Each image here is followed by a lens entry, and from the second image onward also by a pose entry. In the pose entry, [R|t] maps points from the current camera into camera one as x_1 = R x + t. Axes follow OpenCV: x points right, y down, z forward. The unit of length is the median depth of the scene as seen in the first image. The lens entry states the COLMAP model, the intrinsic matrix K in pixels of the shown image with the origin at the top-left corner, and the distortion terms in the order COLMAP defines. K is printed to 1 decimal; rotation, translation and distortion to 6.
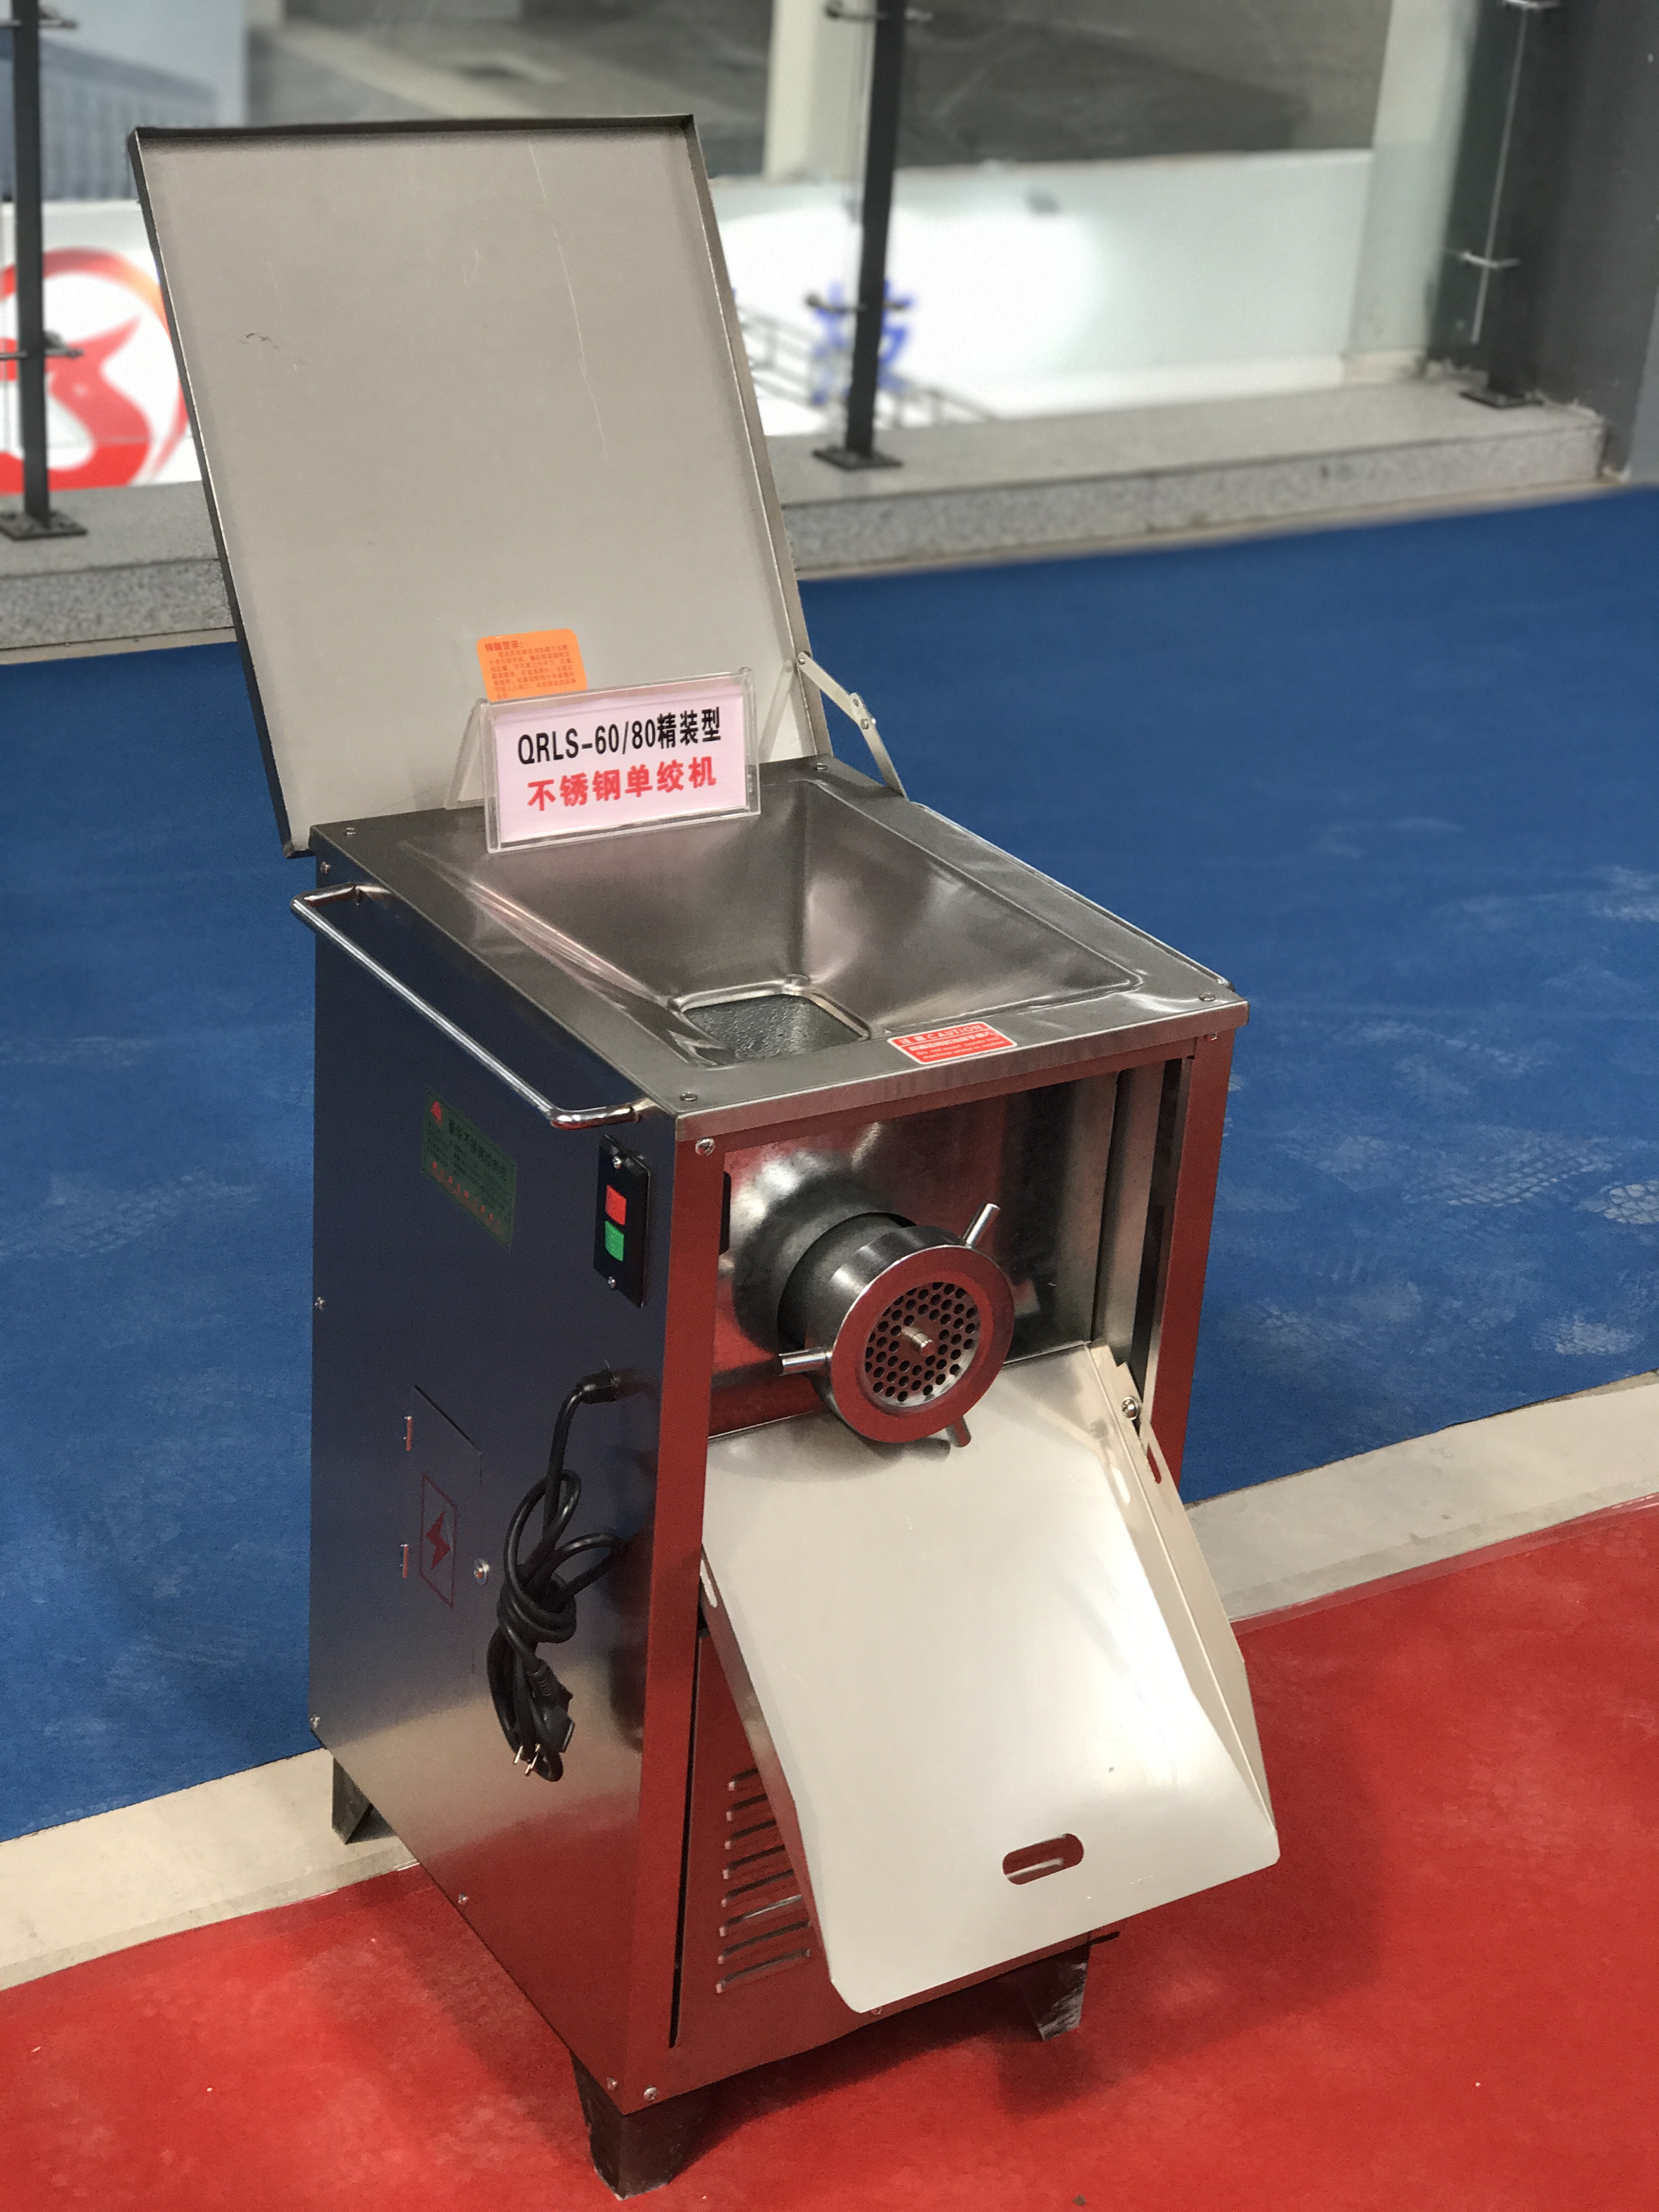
lens RADIAL K [[3649.8, 0, 824.6], [0, 3649.8, 1097.1], [0, 0, 1]] dist [0.074231, 0.000000]
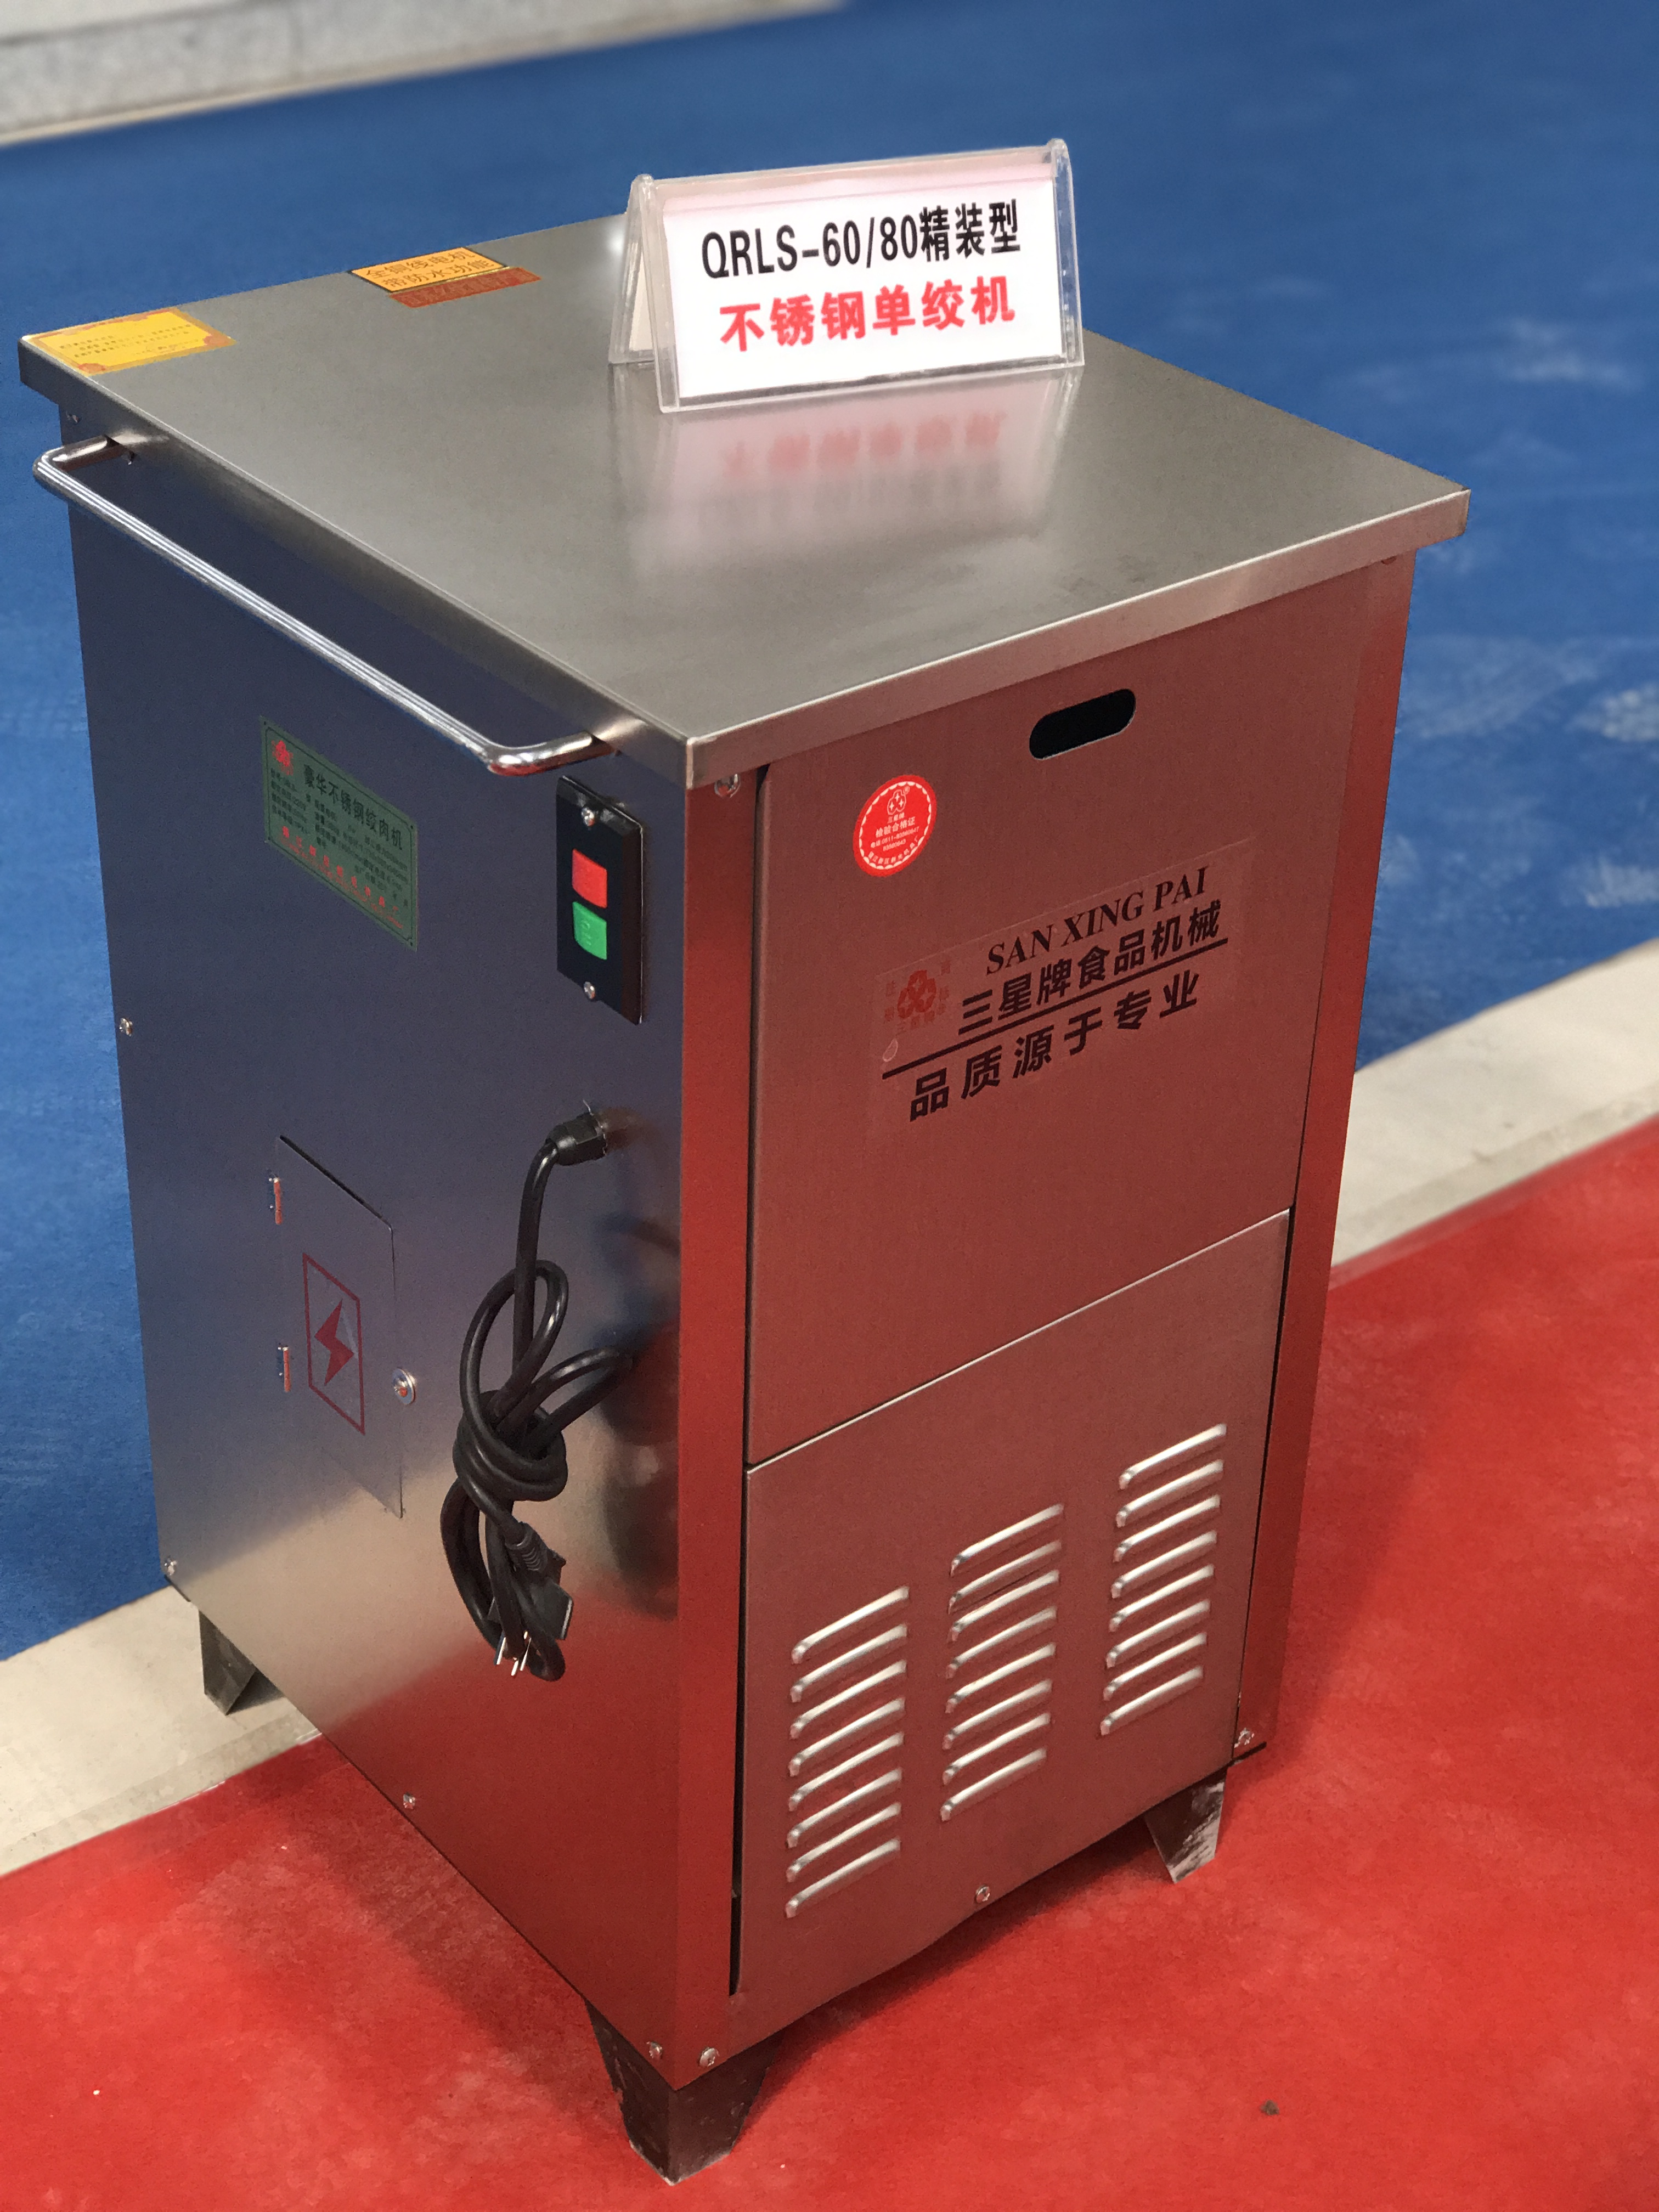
lens RADIAL K [[3649.8, 0, 850.8], [0, 3649.8, 1112.9], [0, 0, 1]] dist [0.074231, 0.000000]
pose [[0.991870, -0.094459, 0.085273, -0.058868], [0.082713, 0.987780, 0.132098, -0.010717], [-0.096709, -0.123971, 0.987562, 0.267140]]
